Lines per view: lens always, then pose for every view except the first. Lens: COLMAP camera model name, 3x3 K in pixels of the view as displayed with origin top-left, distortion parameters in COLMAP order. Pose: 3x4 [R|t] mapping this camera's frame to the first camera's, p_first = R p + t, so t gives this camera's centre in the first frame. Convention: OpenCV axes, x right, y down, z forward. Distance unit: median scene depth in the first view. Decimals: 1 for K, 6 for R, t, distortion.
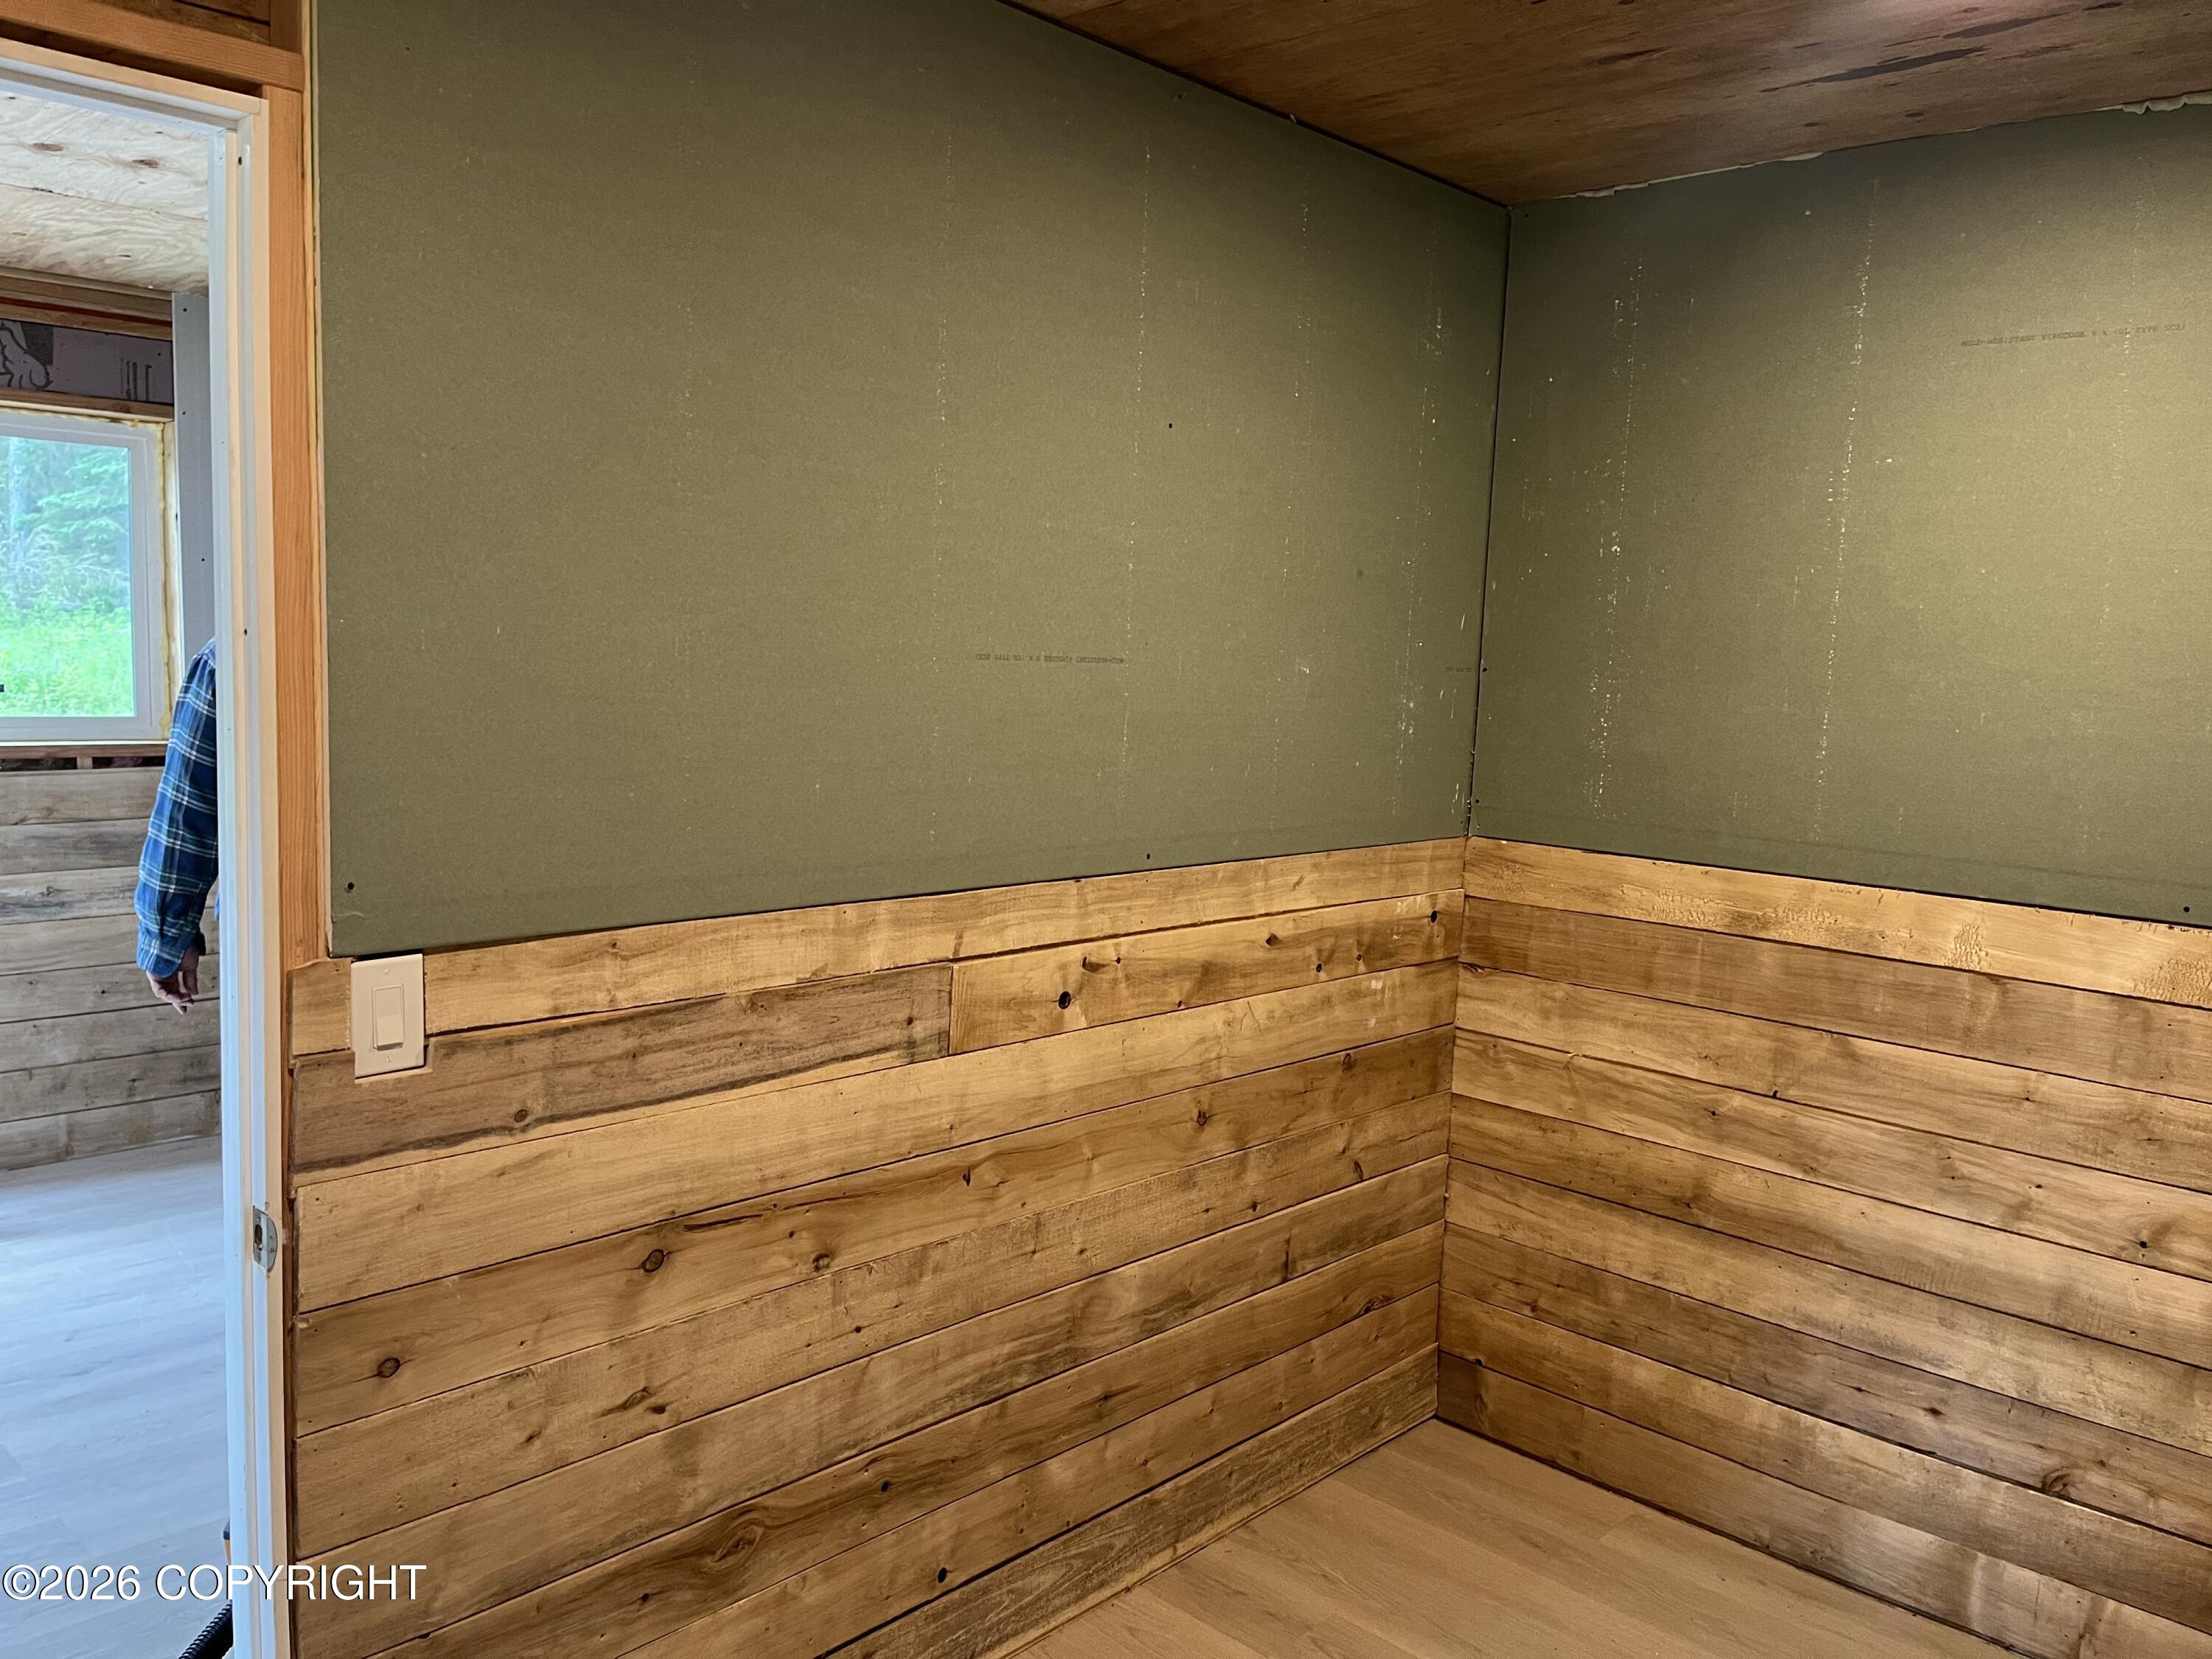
lens RADIAL K [[1692.5, 0, 1096.8], [0, 1692.5, 837.0], [0, 0, 1]] dist [0.081179, -0.092577]
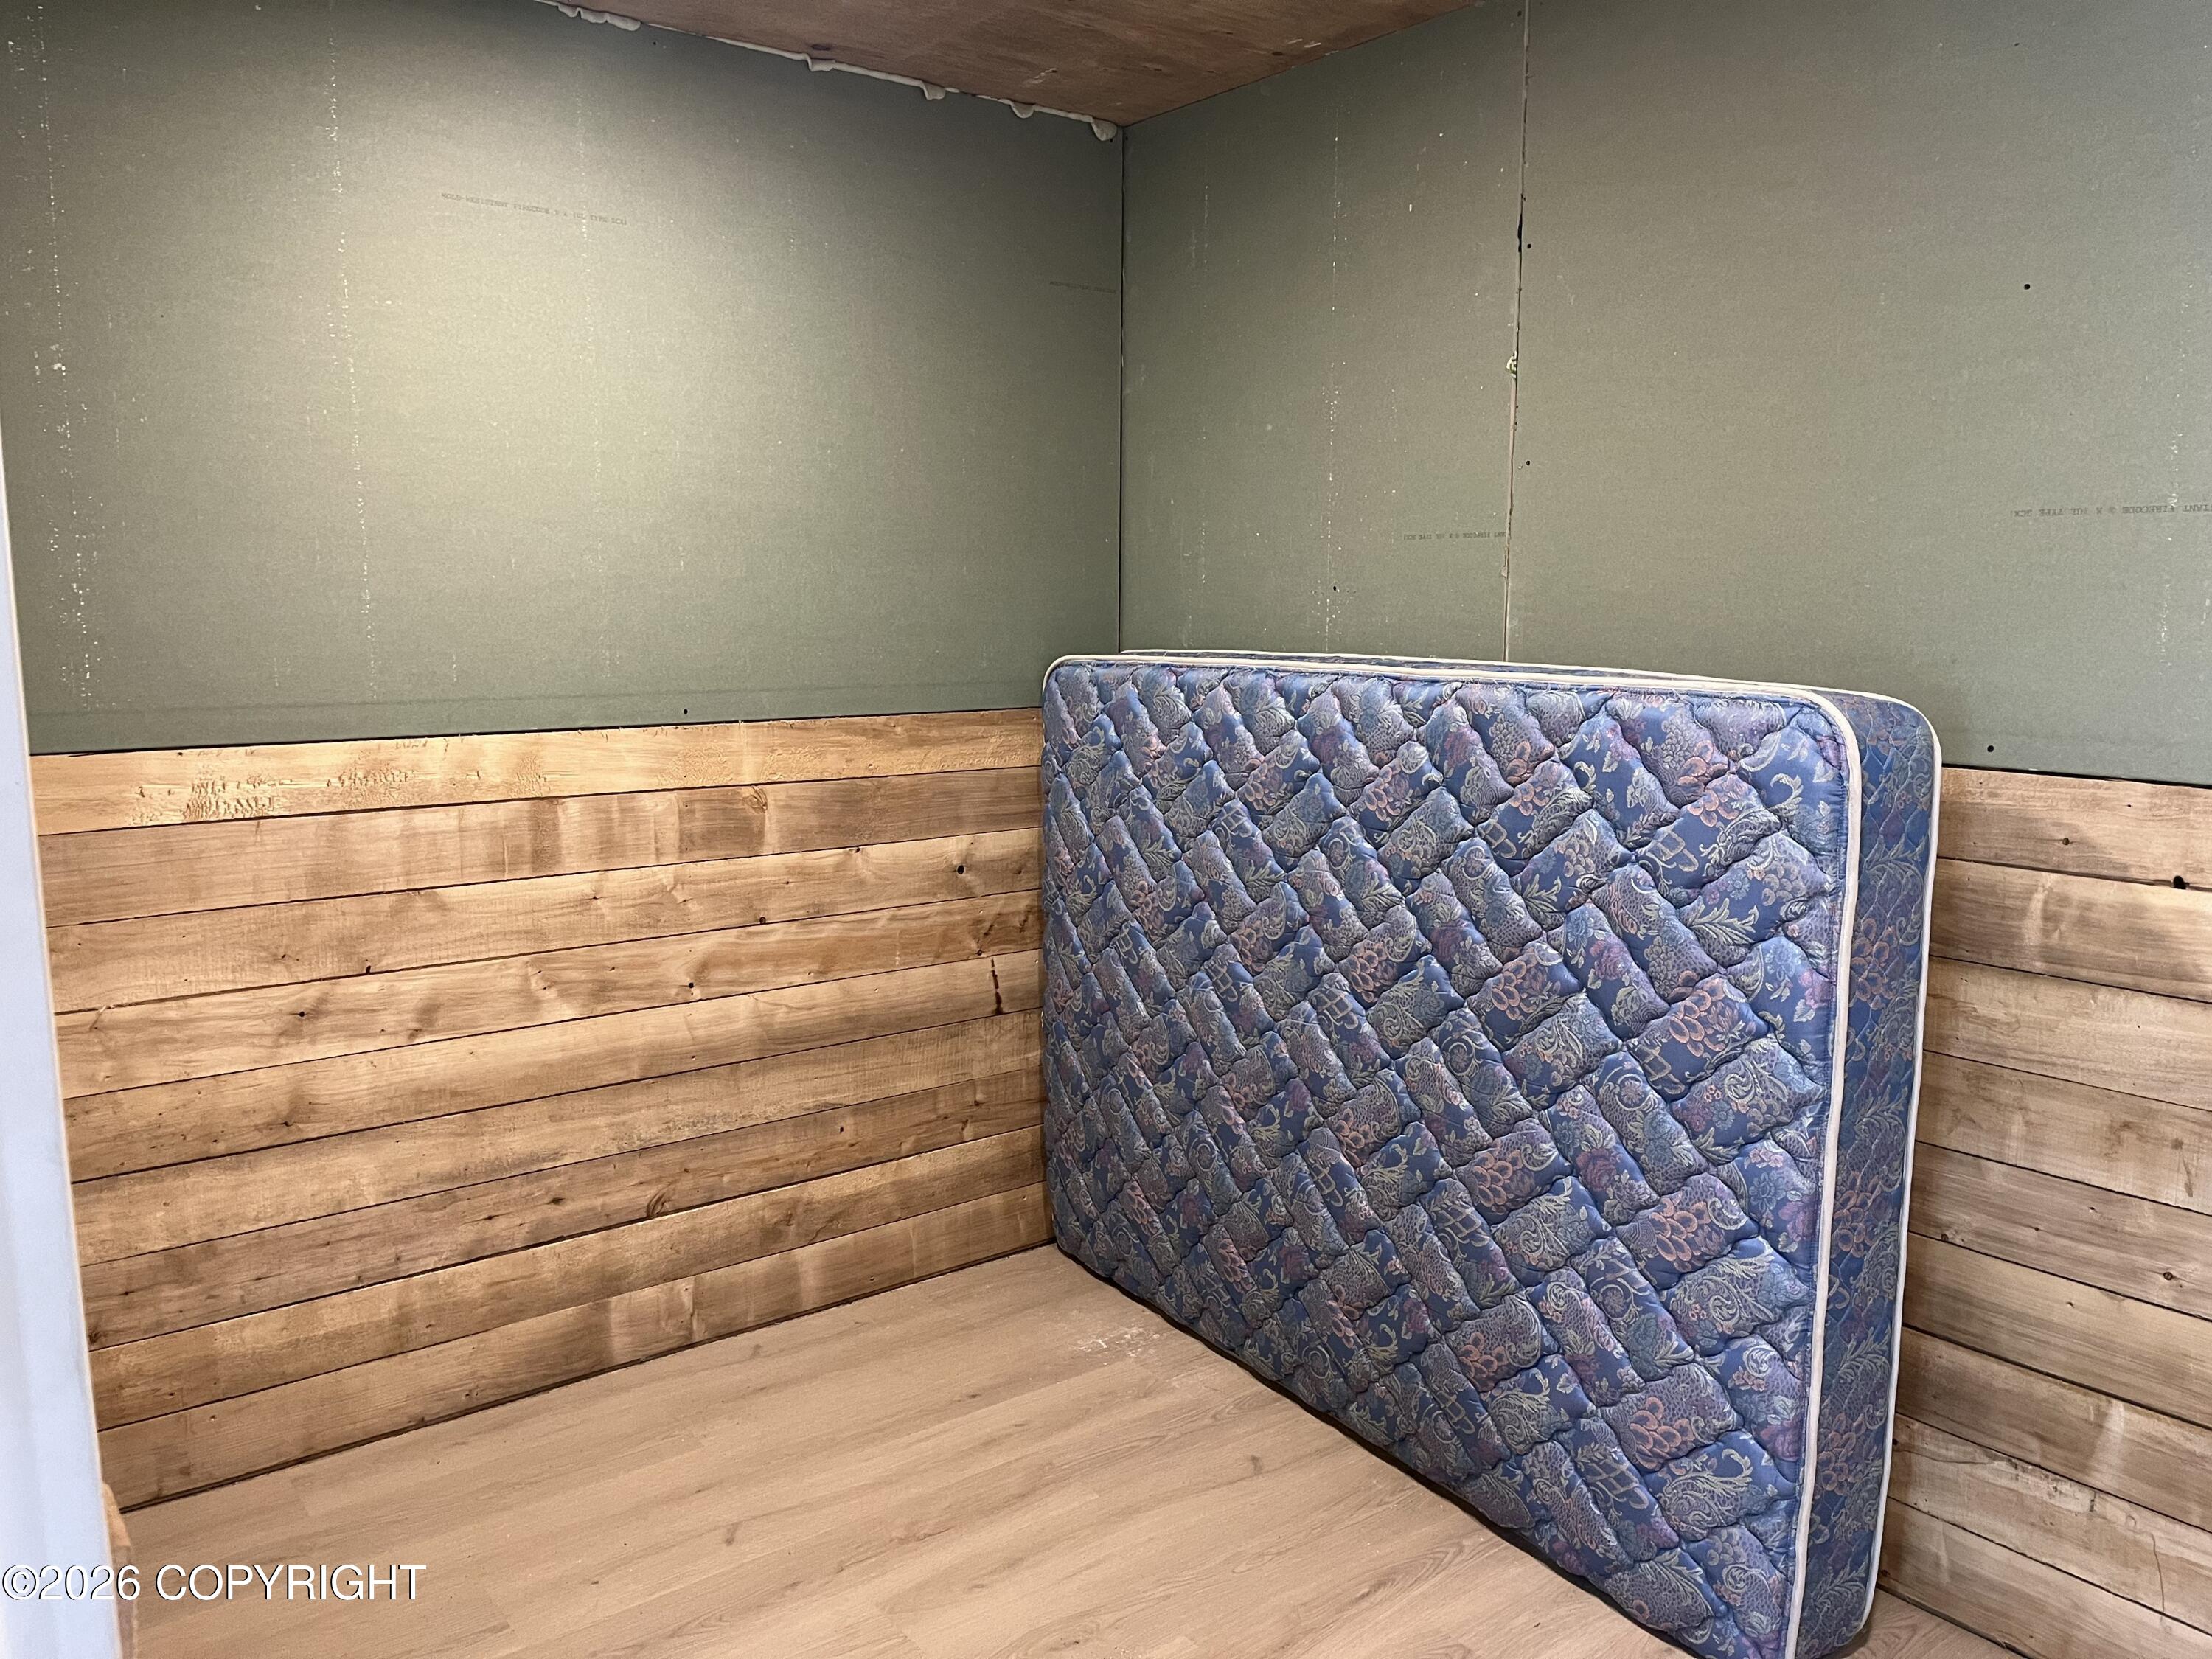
lens RADIAL K [[1692.5, 0, 1096.8], [0, 1692.5, 837.0], [0, 0, 1]] dist [0.081179, -0.092577]
pose [[0.148705, -0.185879, 0.971255, -0.462742], [0.117454, 0.978542, 0.169291, -0.036679], [-0.981882, 0.088903, 0.167347, 0.441423]]
